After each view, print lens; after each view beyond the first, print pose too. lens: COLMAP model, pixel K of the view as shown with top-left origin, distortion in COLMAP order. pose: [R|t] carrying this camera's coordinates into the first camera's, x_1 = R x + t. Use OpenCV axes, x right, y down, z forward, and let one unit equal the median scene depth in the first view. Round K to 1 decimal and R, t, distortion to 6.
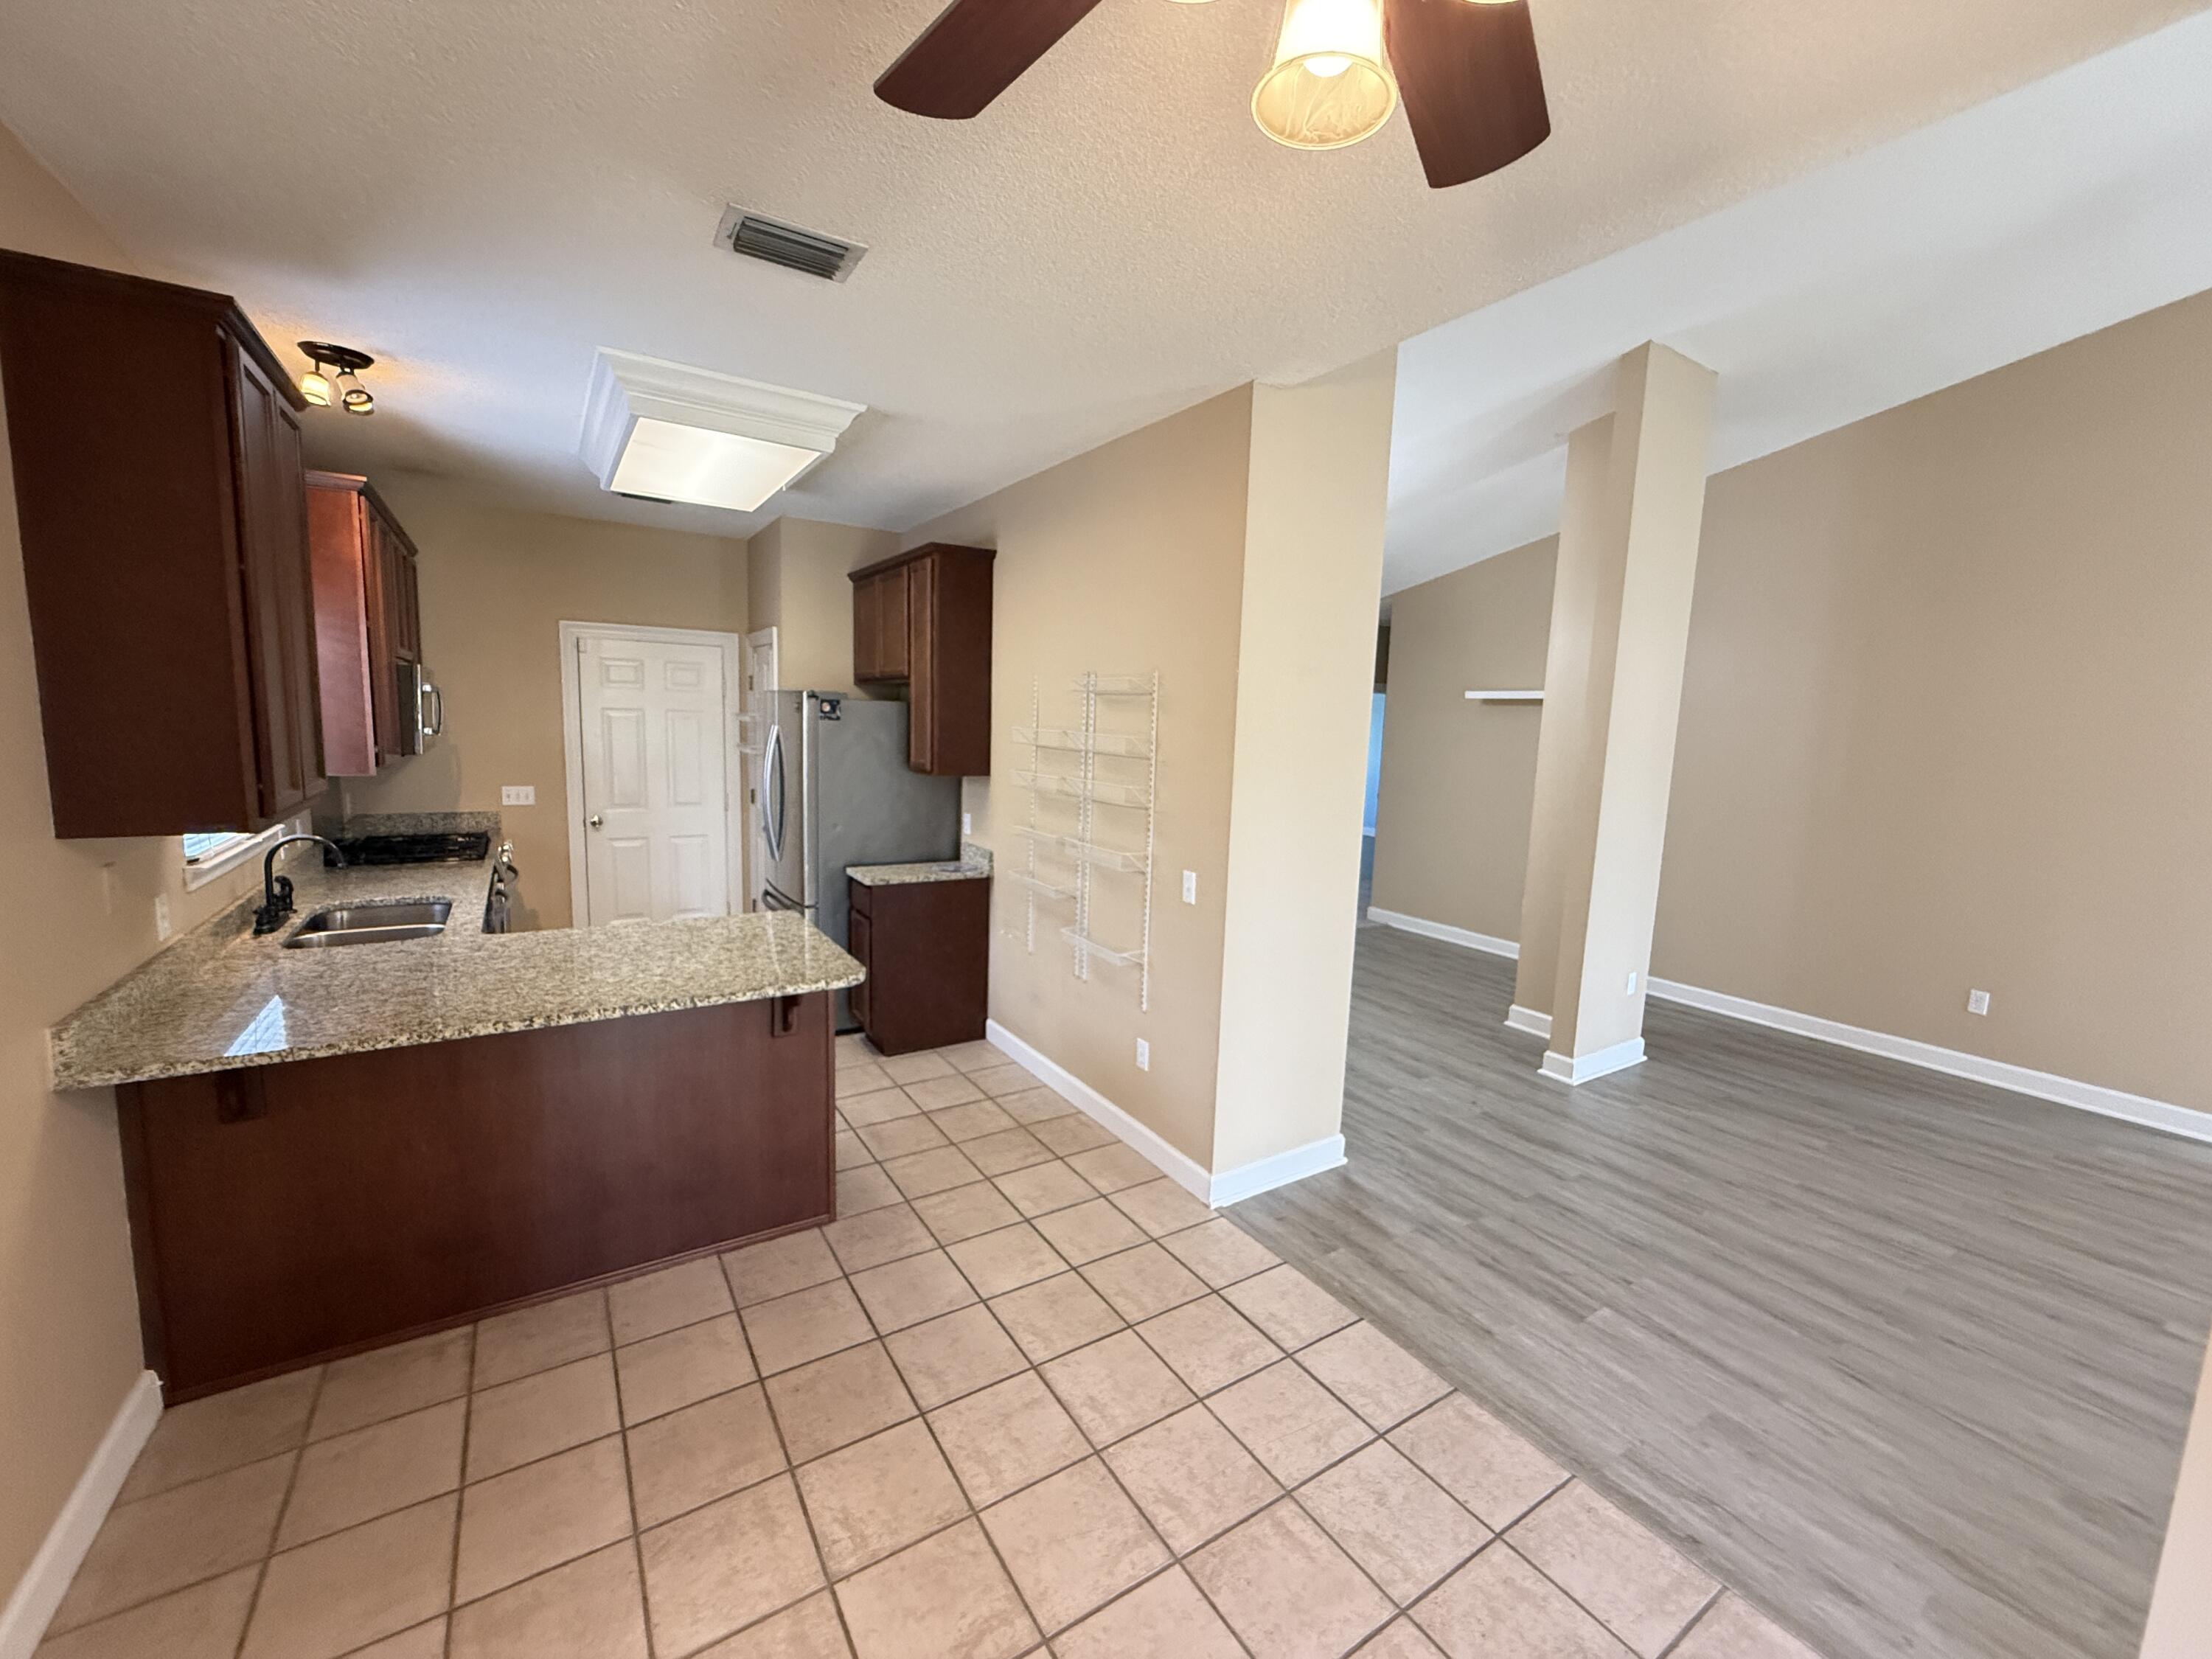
lens RADIAL K [[879.9, 0, 1092.8], [0, 879.9, 831.2], [0, 0, 1]] dist [-0.000409, -0.000087]
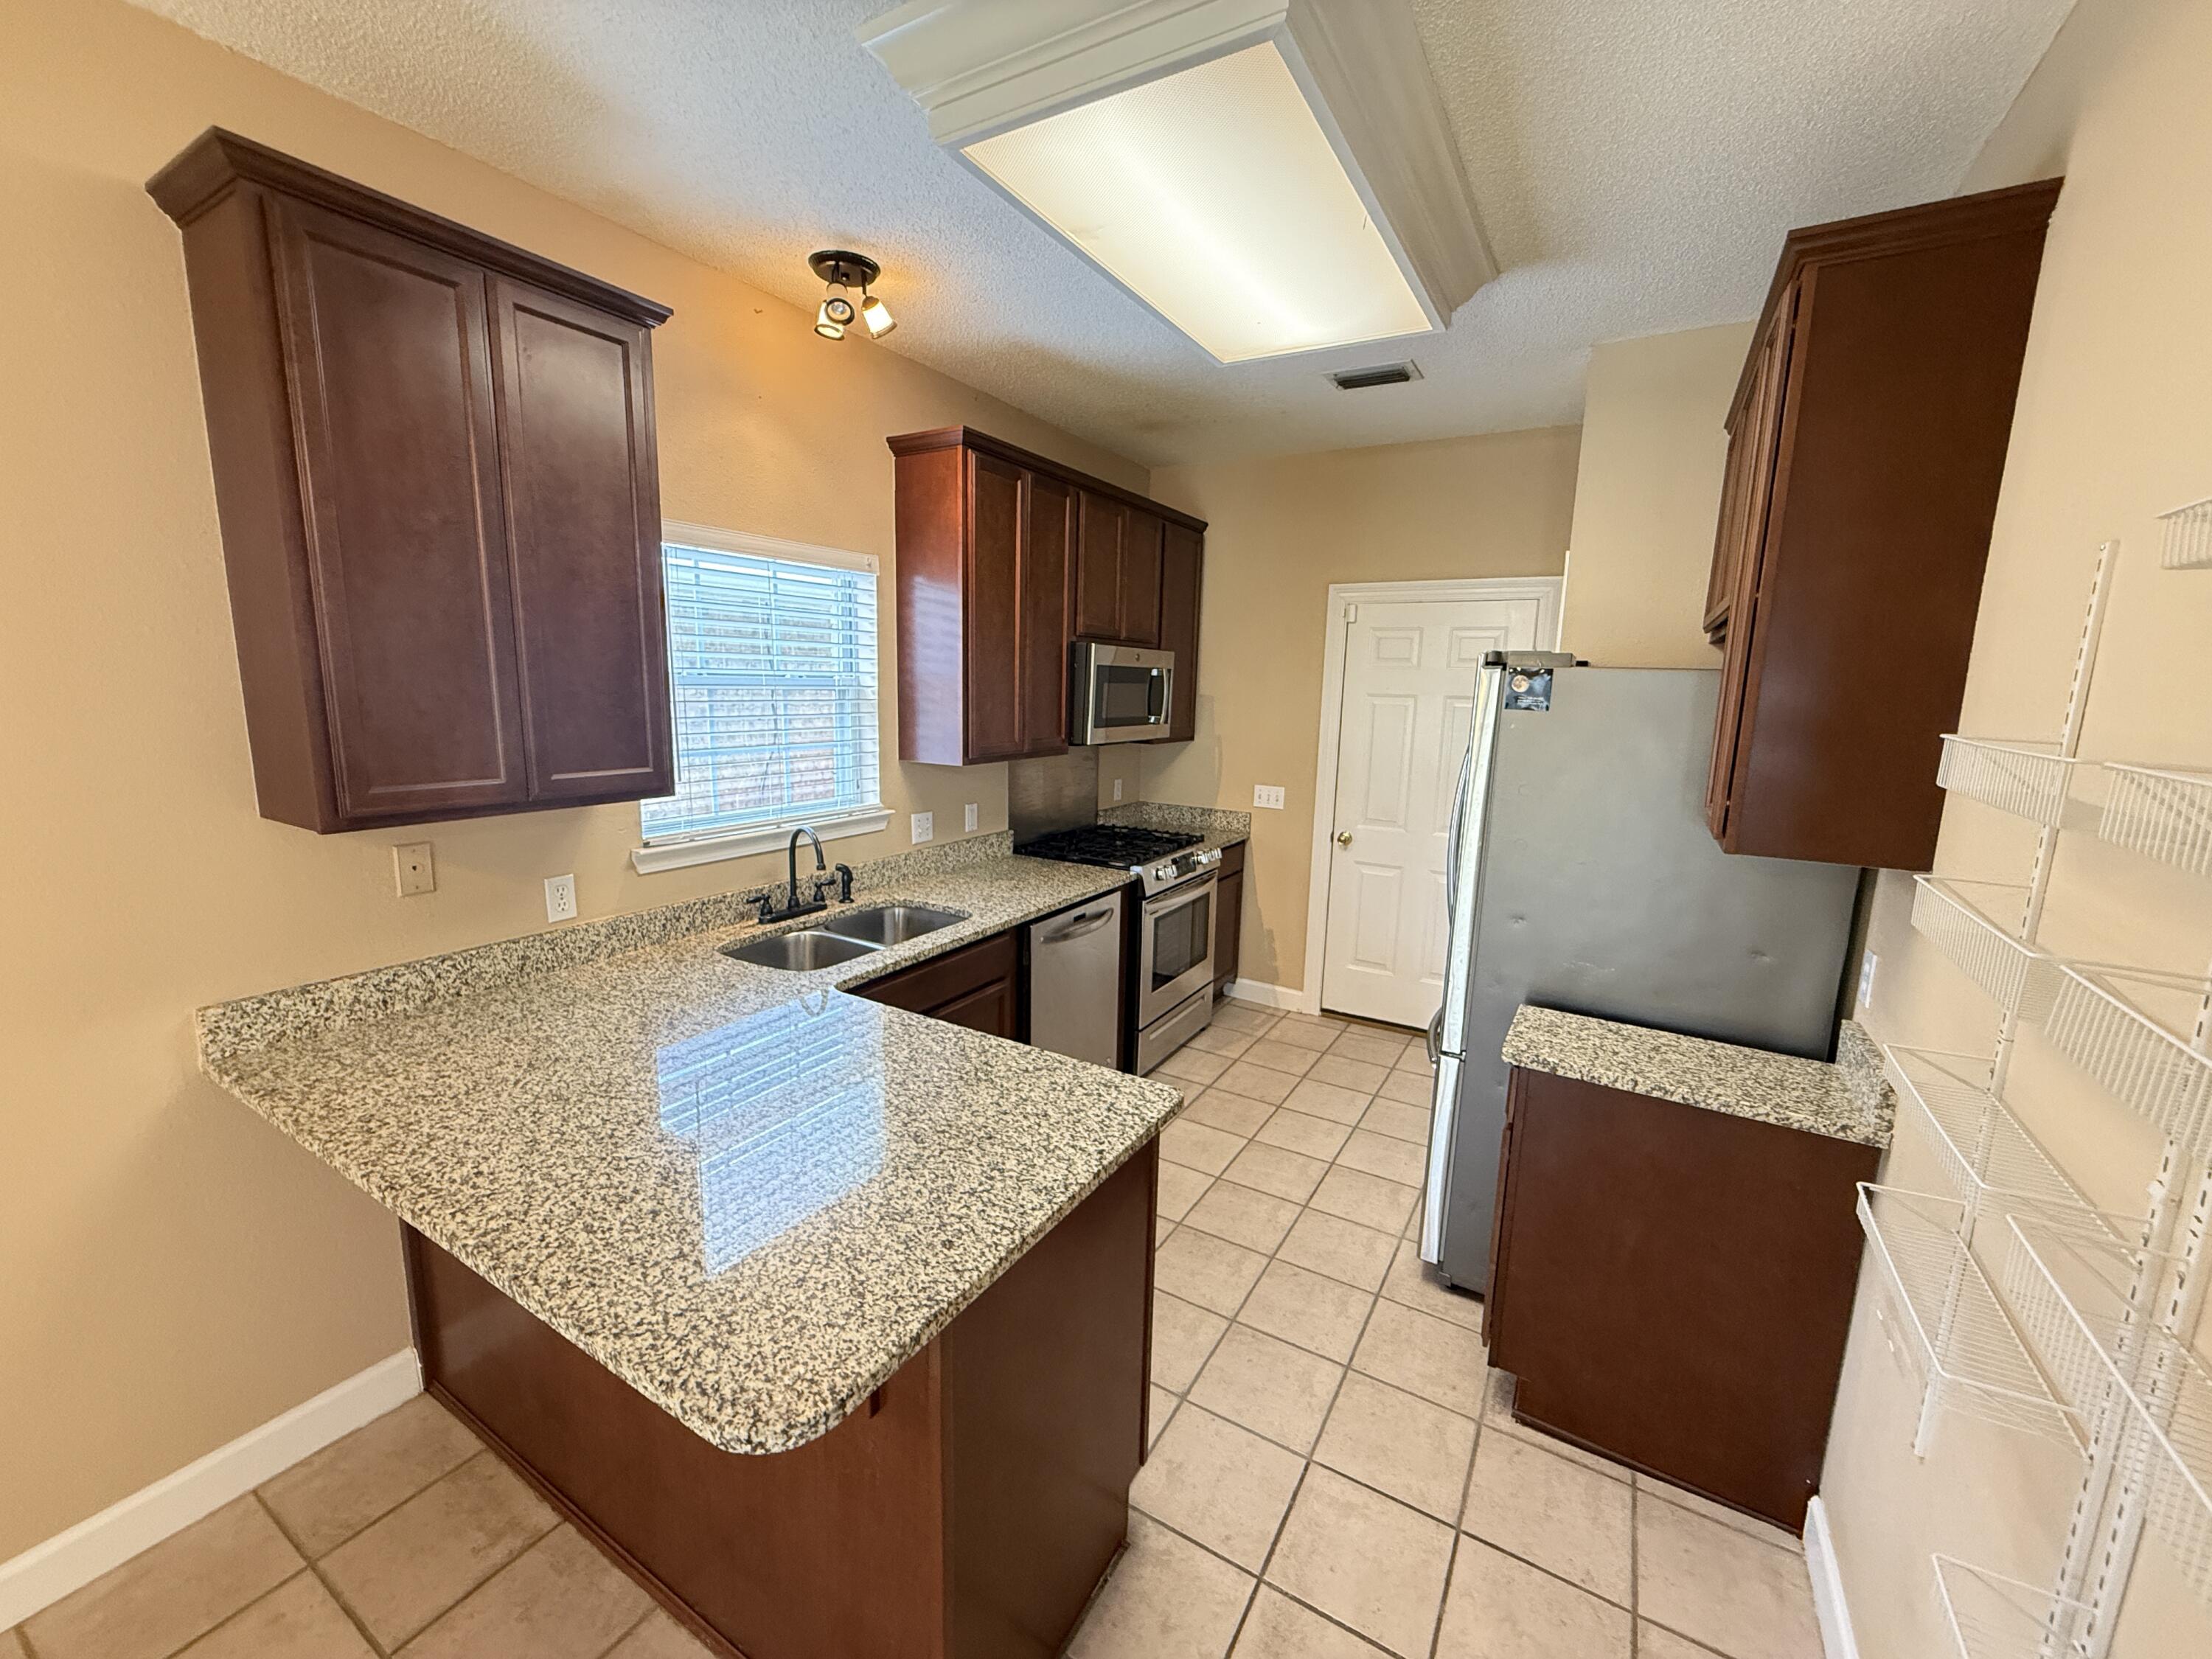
lens RADIAL K [[879.9, 0, 1102.6], [0, 879.9, 834.3], [0, 0, 1]] dist [-0.000409, -0.000087]
pose [[0.453723, 0.132150, -0.881290, 0.036771], [-0.123024, 0.988763, 0.084928, -0.059996], [0.882610, 0.069887, 0.464882, 0.481814]]
